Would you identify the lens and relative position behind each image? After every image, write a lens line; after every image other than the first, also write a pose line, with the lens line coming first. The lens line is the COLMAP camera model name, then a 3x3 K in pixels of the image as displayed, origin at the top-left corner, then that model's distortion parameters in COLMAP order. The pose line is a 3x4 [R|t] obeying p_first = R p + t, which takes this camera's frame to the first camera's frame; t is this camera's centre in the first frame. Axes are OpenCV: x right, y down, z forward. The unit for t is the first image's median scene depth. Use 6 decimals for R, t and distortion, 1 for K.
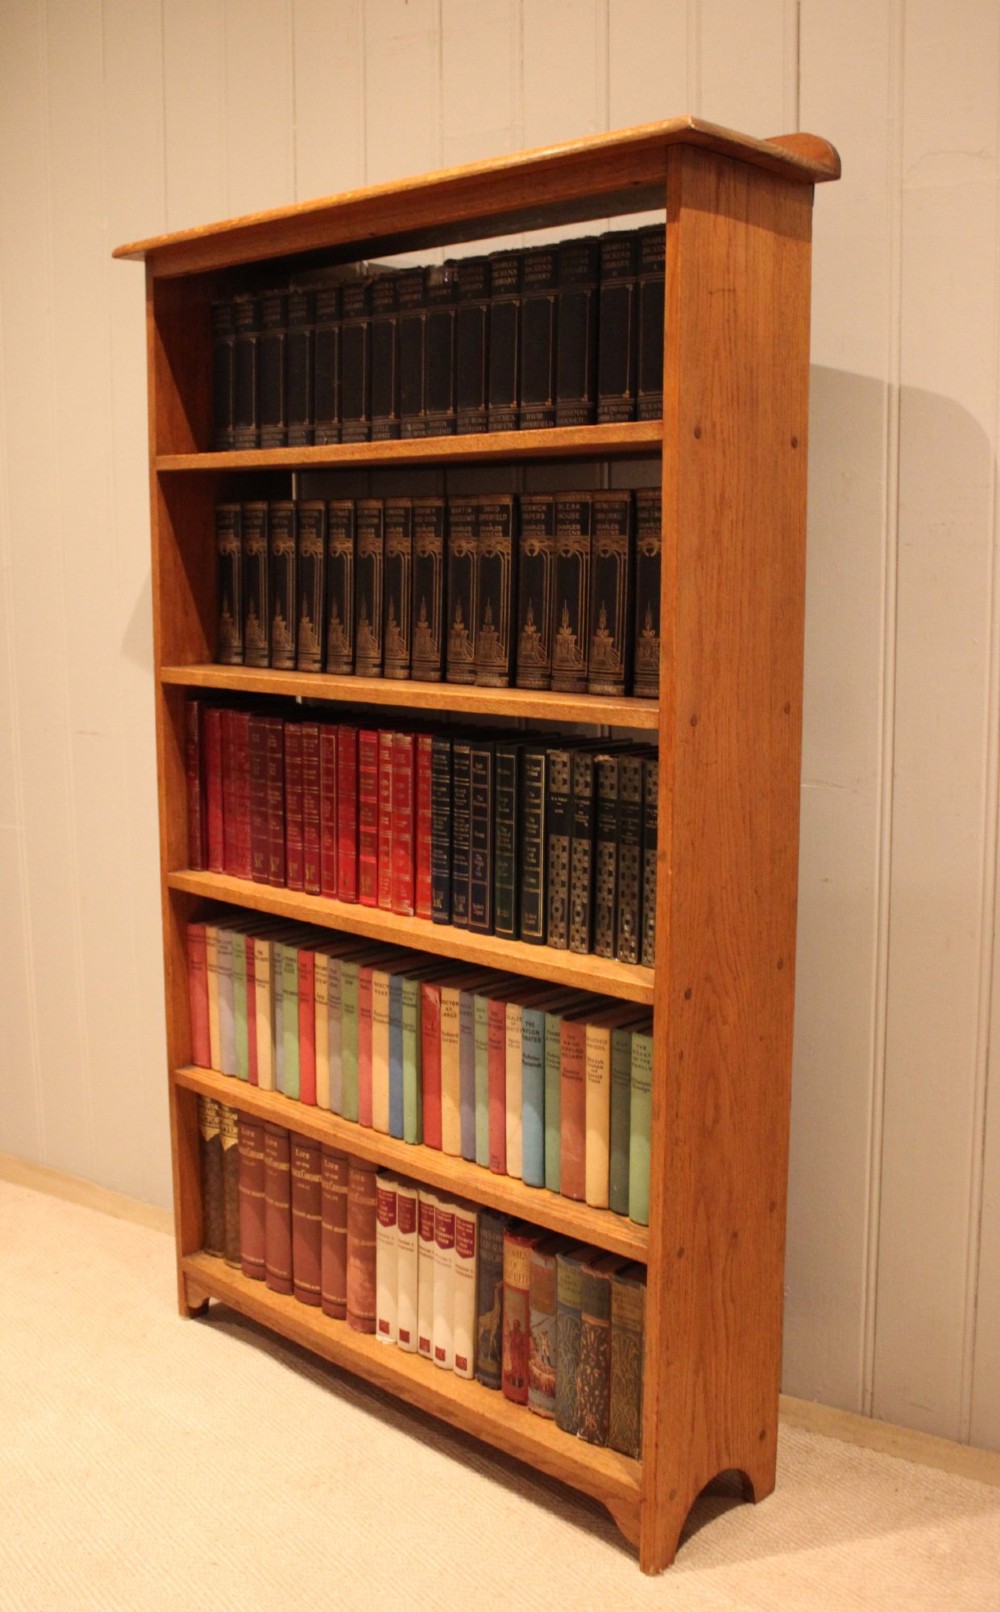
lens RADIAL K [[1630.9, 0, 454.9], [0, 1630.9, 829.0], [0, 0, 1]] dist [-0.162525, 0.117359]
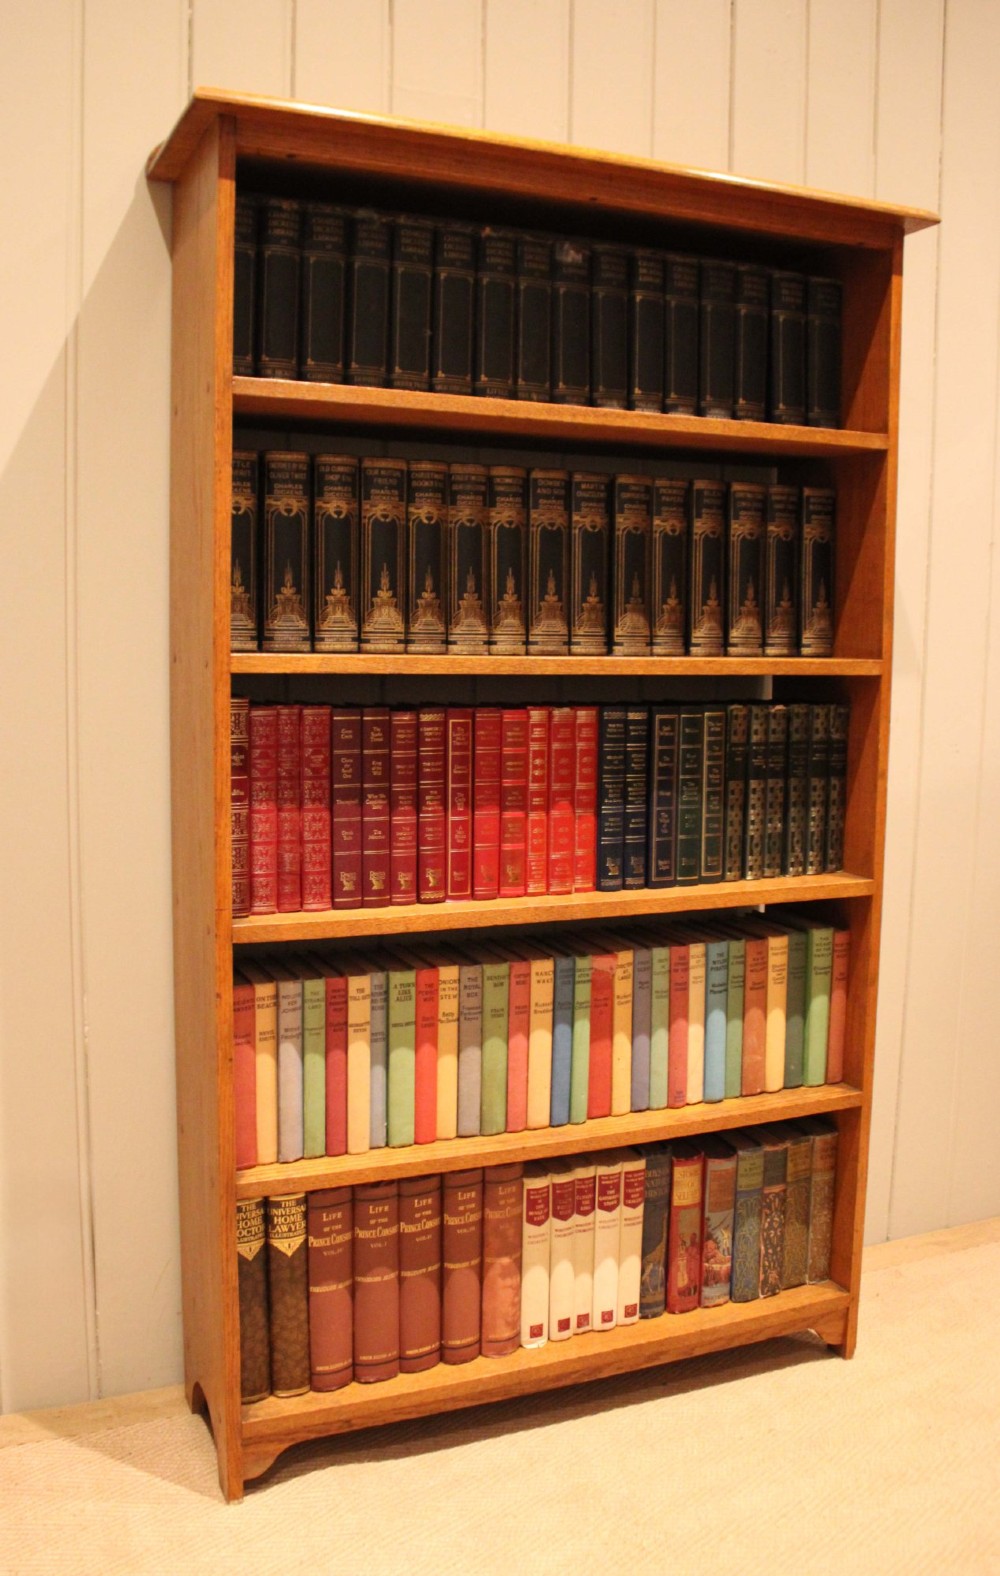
lens RADIAL K [[1383.7, 0, 483.2], [0, 1383.7, 785.2], [0, 0, 1]] dist [-0.169496, 0.140998]
pose [[0.375649, -0.098870, 0.921473, -0.831212], [0.142498, 0.988631, 0.047984, -0.060176], [-0.915741, 0.113283, 0.385467, 0.739038]]
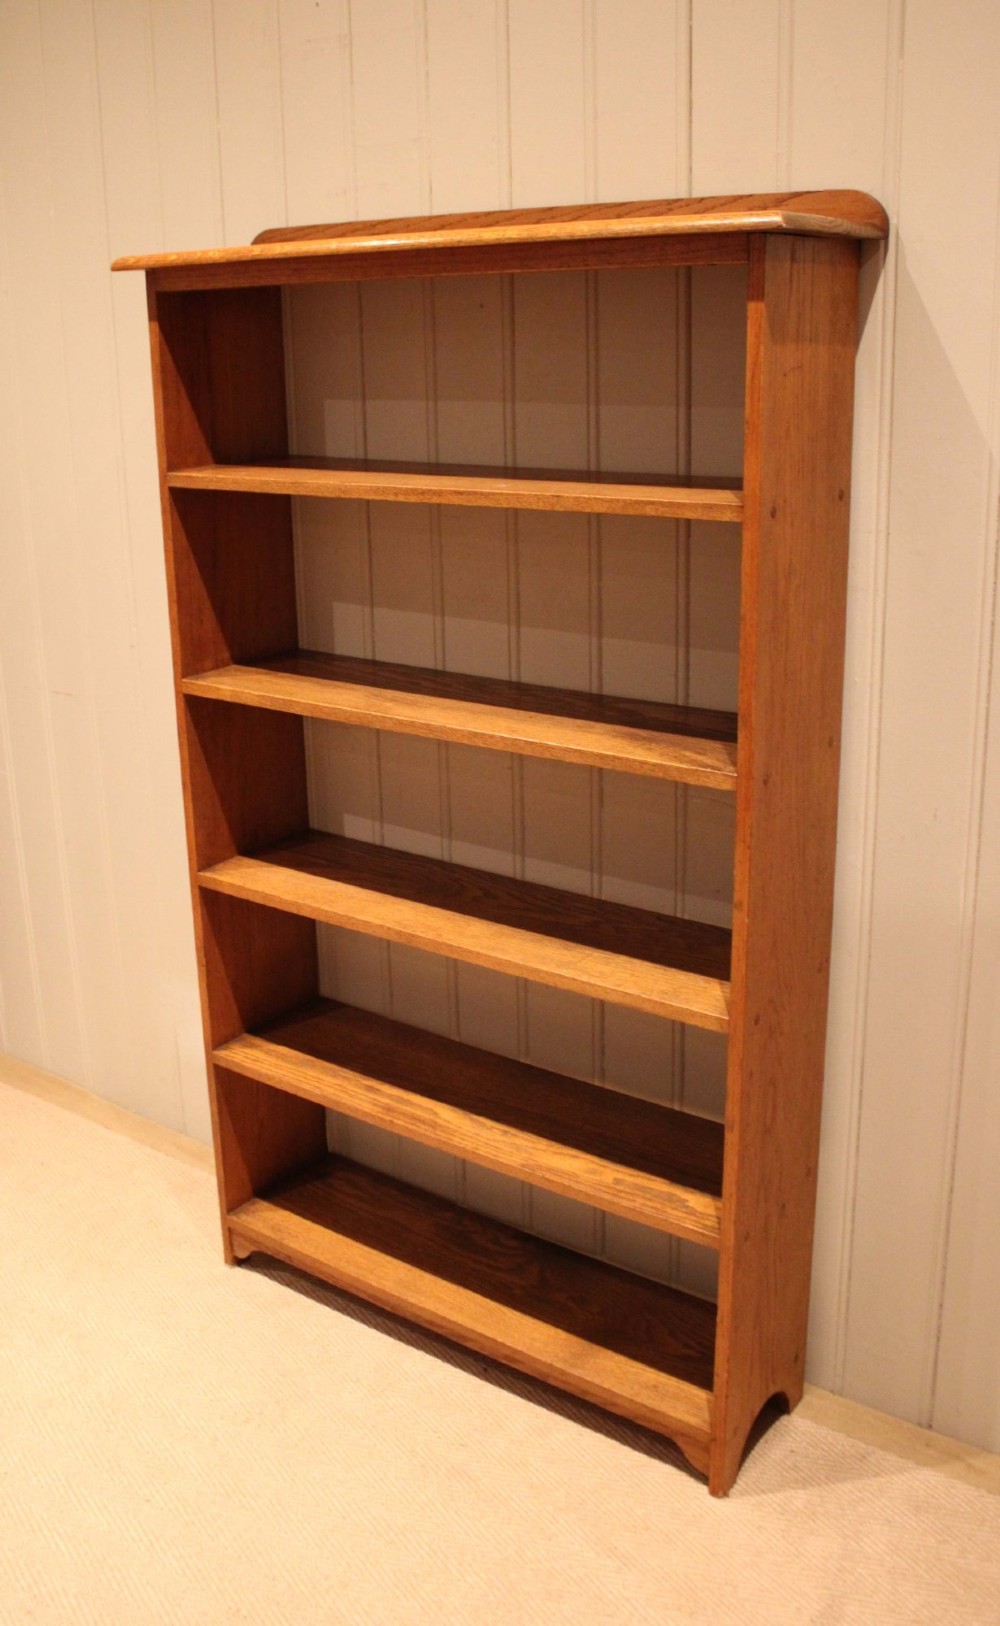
lens RADIAL K [[1537.9, 0, 441.7], [0, 1537.9, 801.1], [0, 0, 1]] dist [-0.178667, 0.159464]
pose [[0.991612, -0.063953, 0.112321, -0.149537], [0.047618, 0.988645, 0.142527, -0.173241], [-0.120160, -0.135983, 0.983397, 0.032494]]
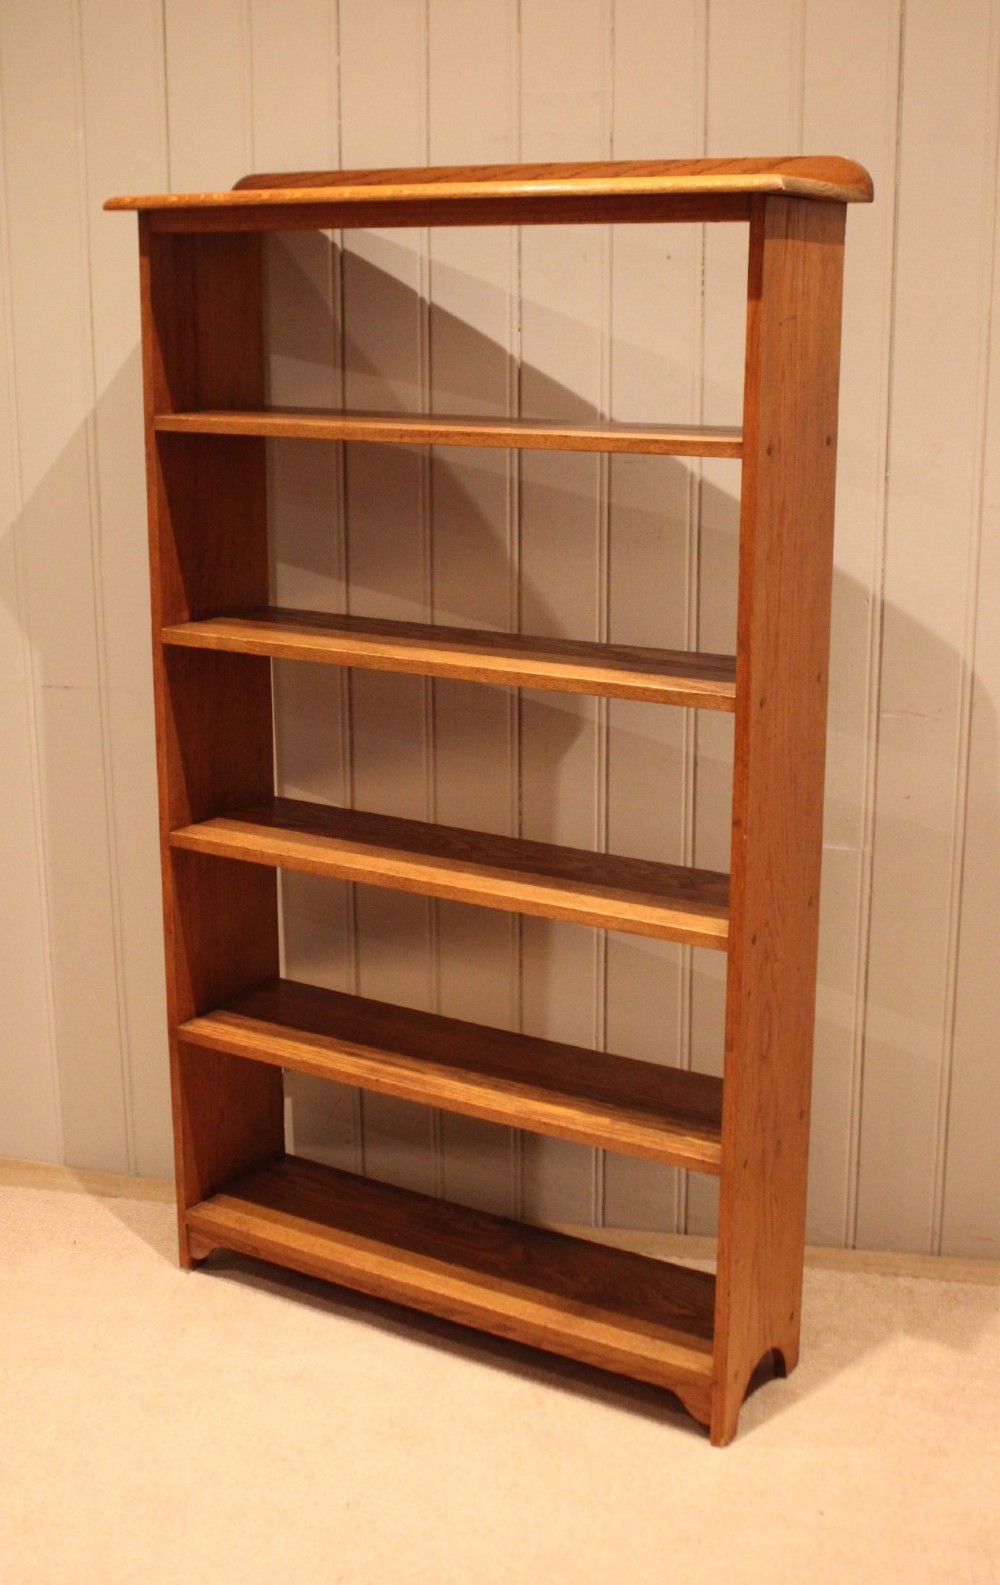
lens RADIAL K [[1984.1, 0, 498.1], [0, 1984.1, 822.2], [0, 0, 1]] dist [-0.127911, -0.009446]
pose [[0.973029, -0.056527, 0.223649, -0.291381], [0.034976, 0.994455, 0.099180, -0.107065], [-0.228016, -0.088682, 0.969610, -0.256861]]
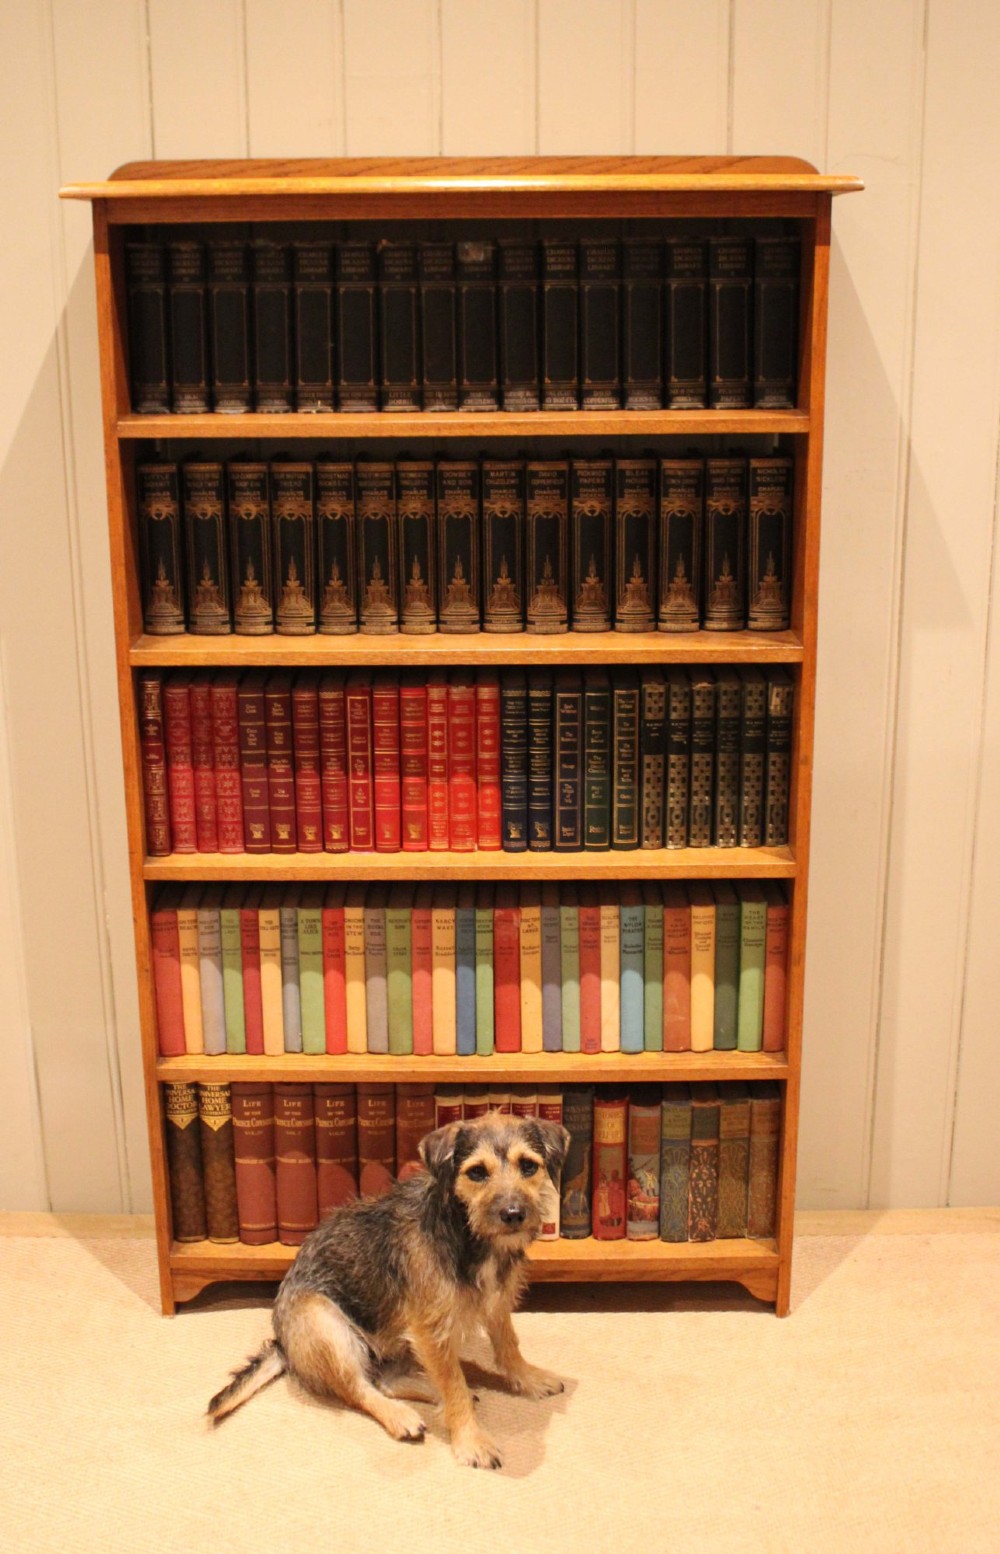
lens RADIAL K [[1772.4, 0, 504.3], [0, 1772.4, 739.4], [0, 0, 1]] dist [-0.121322, 0.008453]
pose [[0.707768, -0.190573, 0.680255, -0.815694], [0.124311, 0.981498, 0.145628, -0.191962], [-0.695422, -0.018508, 0.718363, 0.151653]]
